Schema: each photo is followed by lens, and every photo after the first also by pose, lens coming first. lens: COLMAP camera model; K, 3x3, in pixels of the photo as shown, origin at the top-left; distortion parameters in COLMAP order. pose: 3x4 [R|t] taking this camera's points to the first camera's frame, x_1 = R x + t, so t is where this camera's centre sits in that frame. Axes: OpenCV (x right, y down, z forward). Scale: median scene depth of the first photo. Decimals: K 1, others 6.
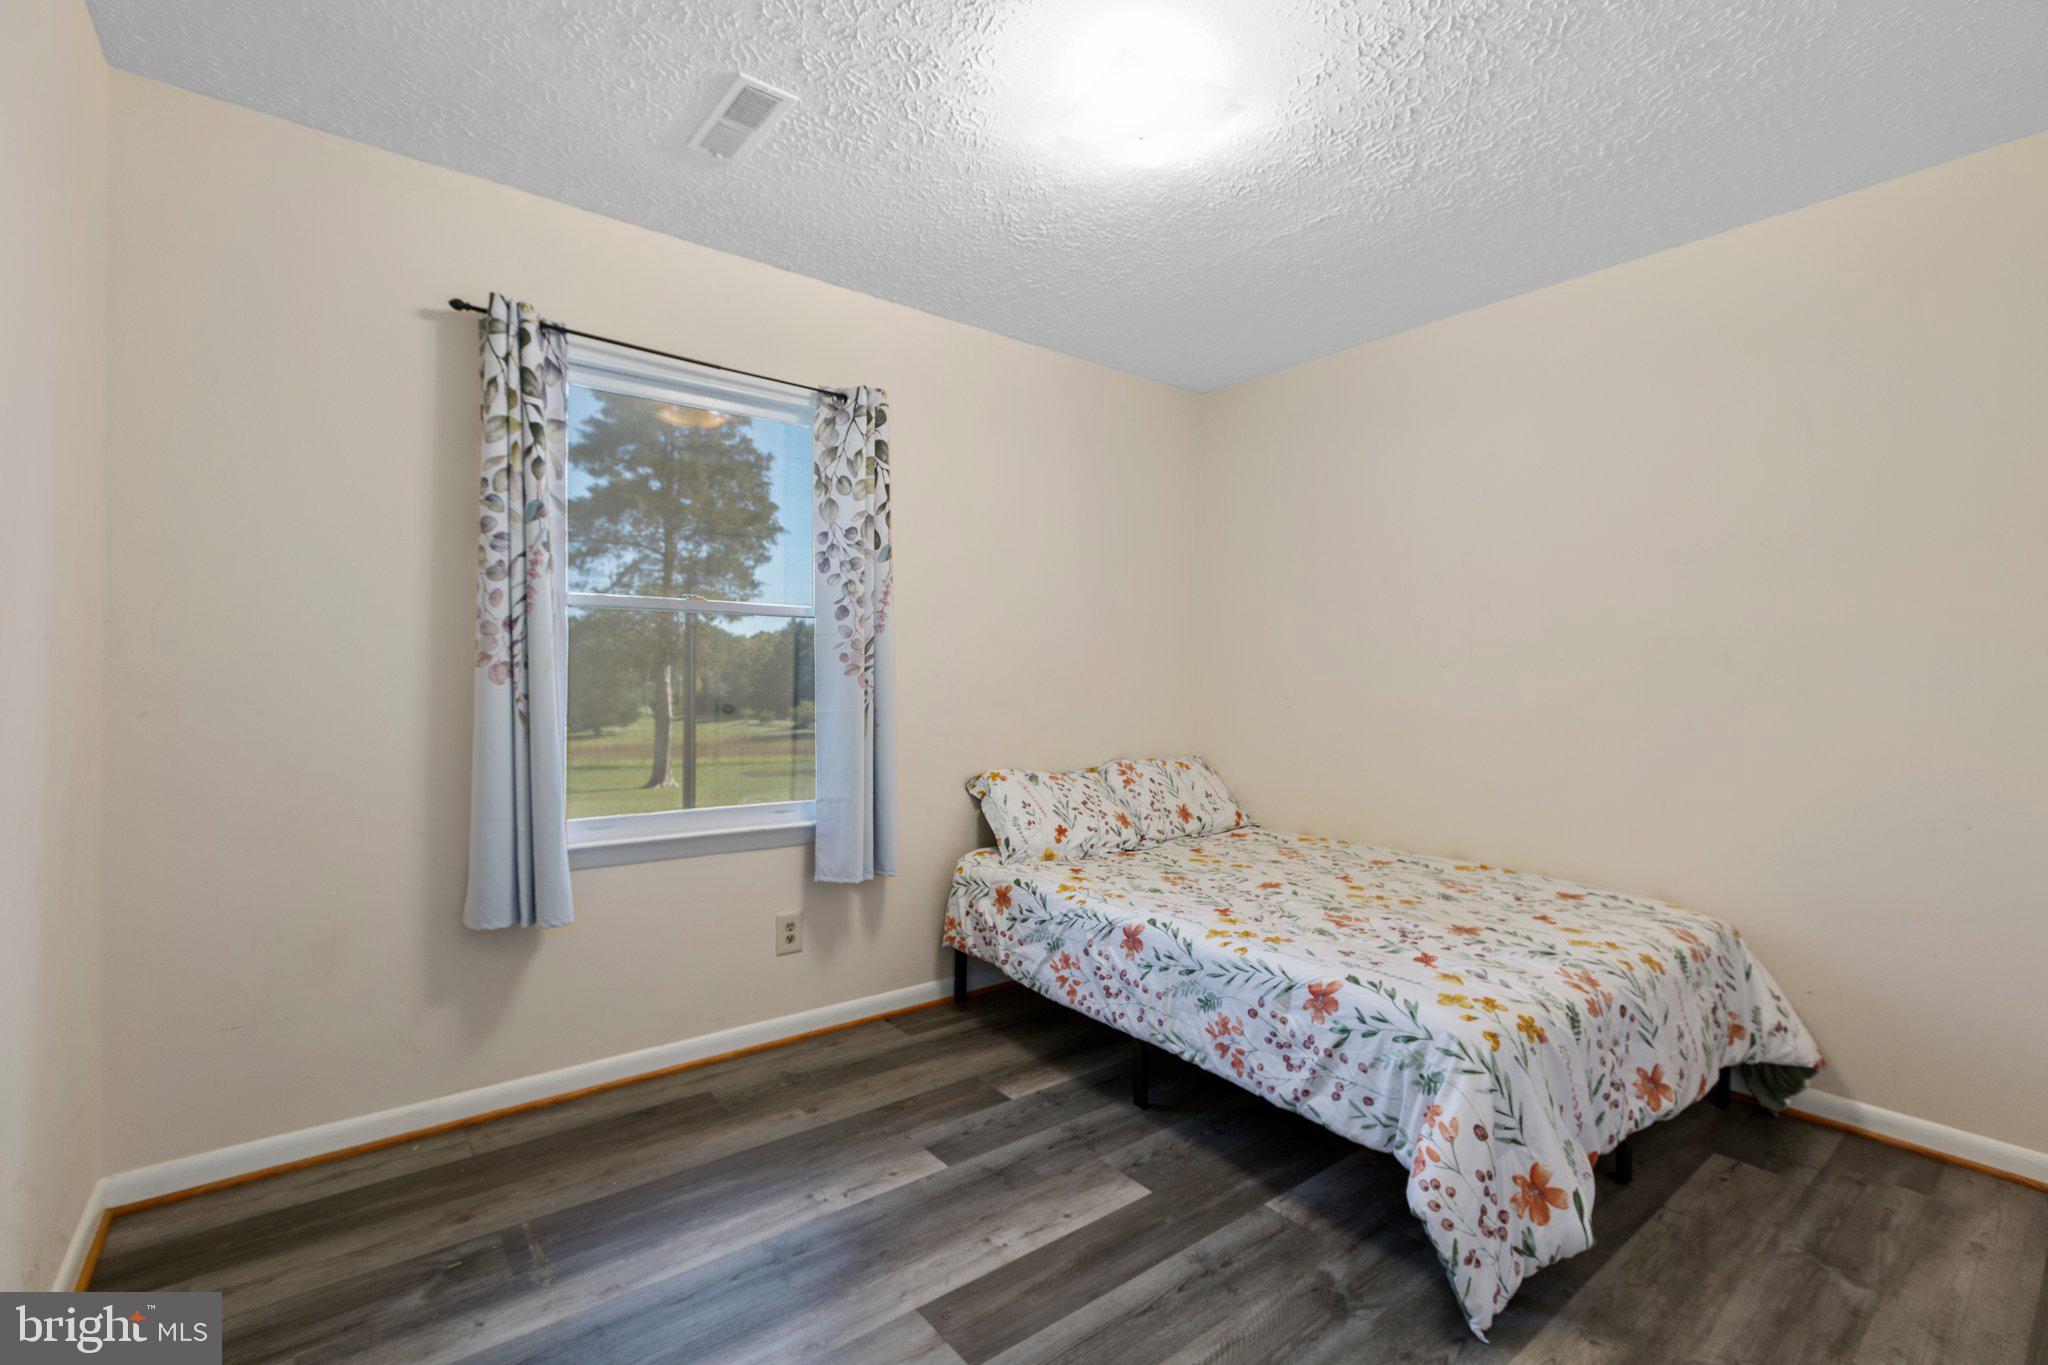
lens RADIAL K [[905.3, 0, 1008.8], [0, 905.3, 694.7], [0, 0, 1]] dist [0.000286, -0.001021]
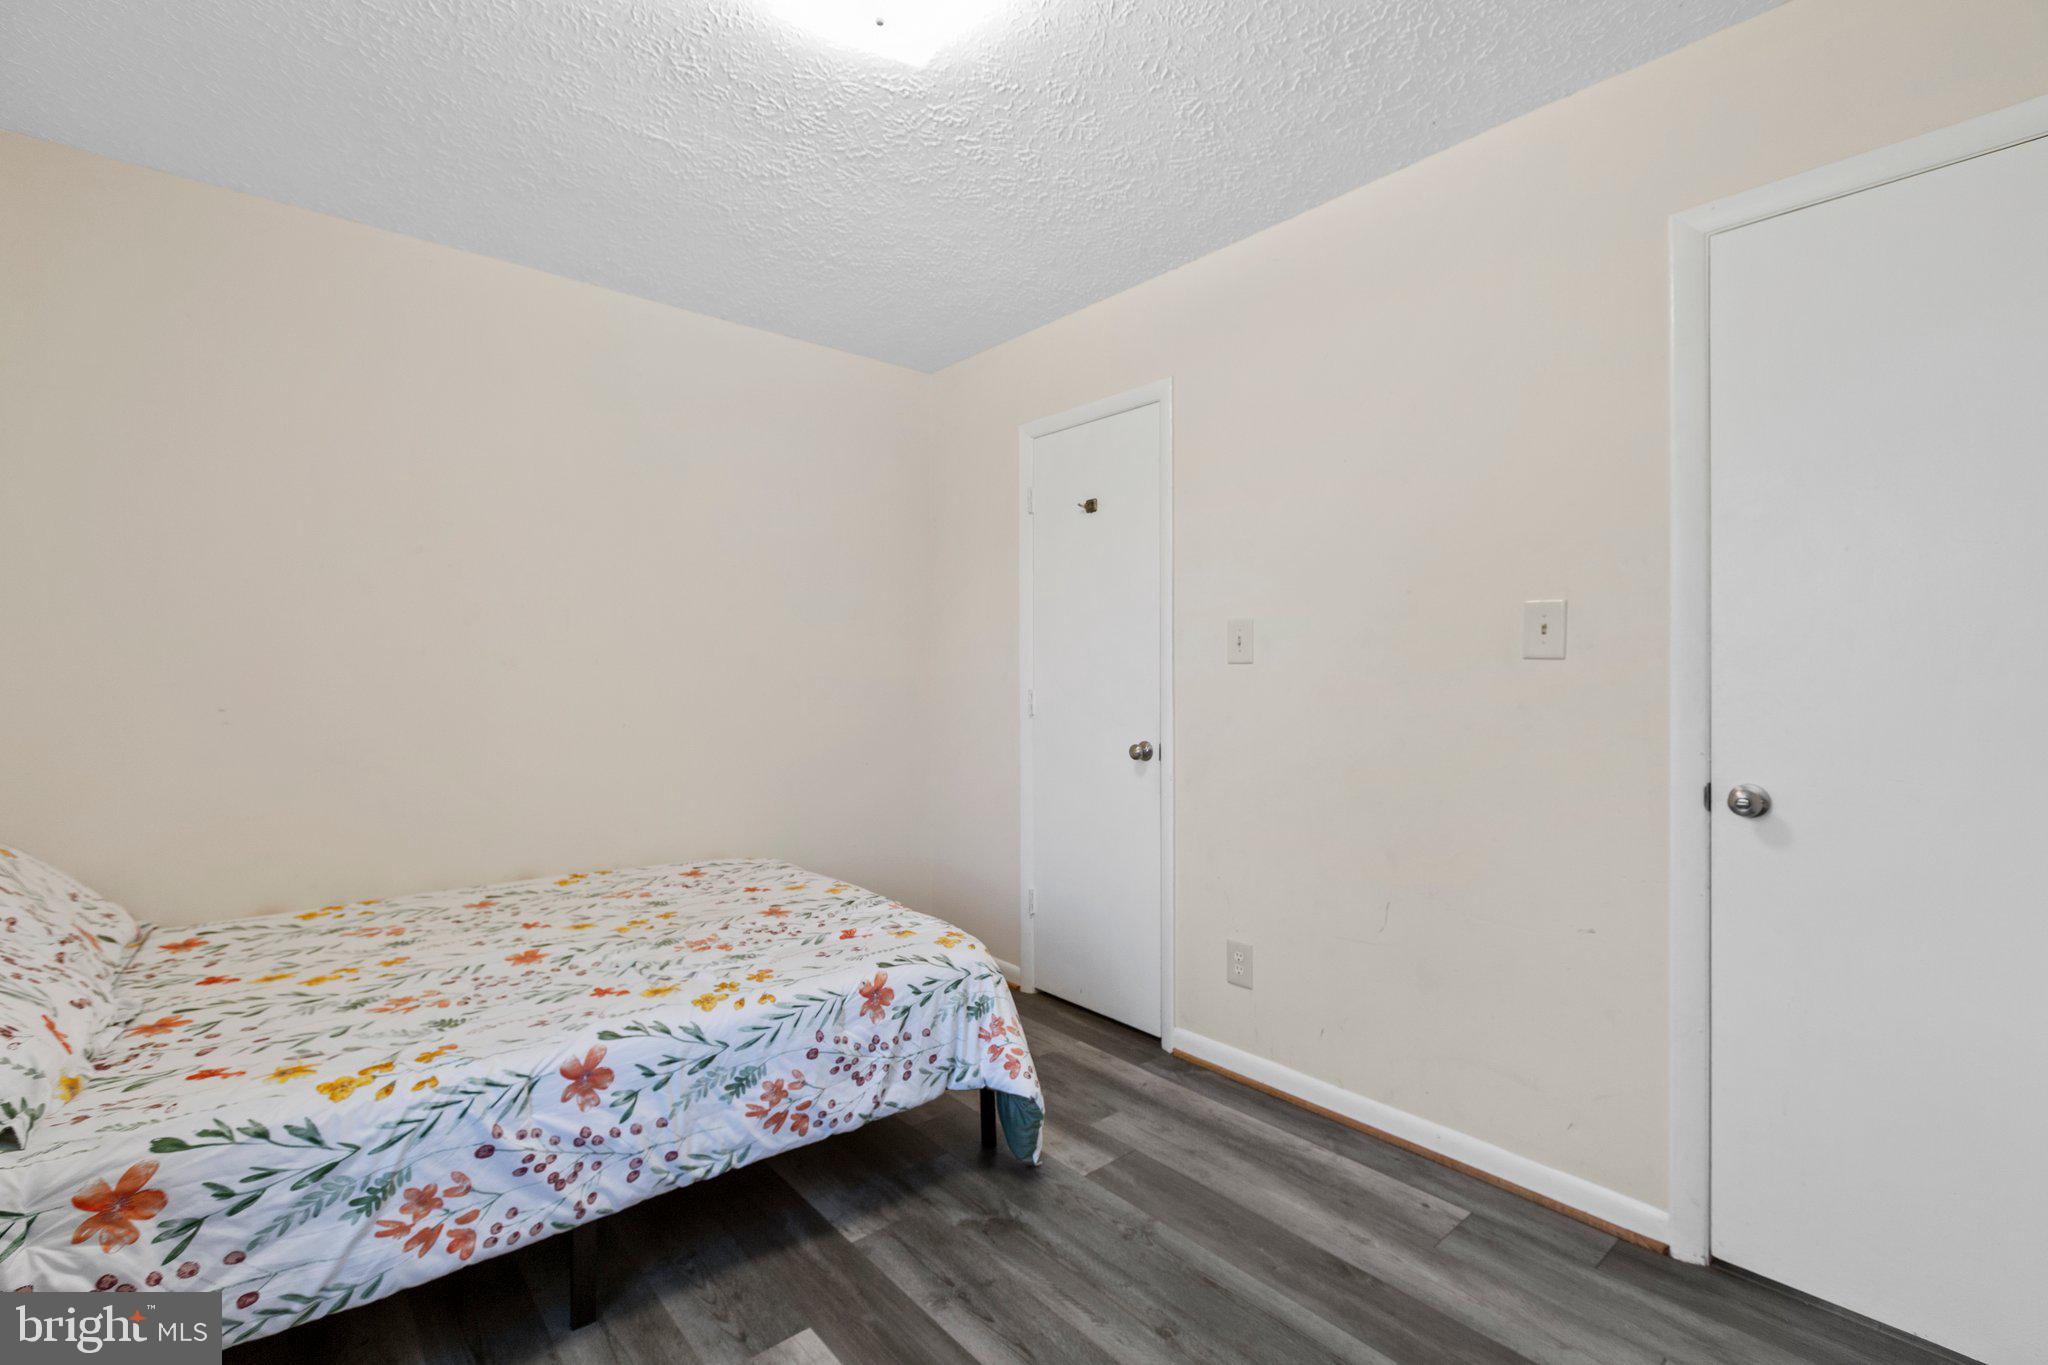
lens RADIAL K [[905.3, 0, 1023.2], [0, 905.3, 671.2], [0, 0, 1]] dist [0.000286, -0.001021]
pose [[-0.069780, -0.009036, 0.997521, -0.561285], [0.010347, 0.999899, 0.009781, -0.029853], [-0.997509, 0.011004, -0.069679, 0.750671]]
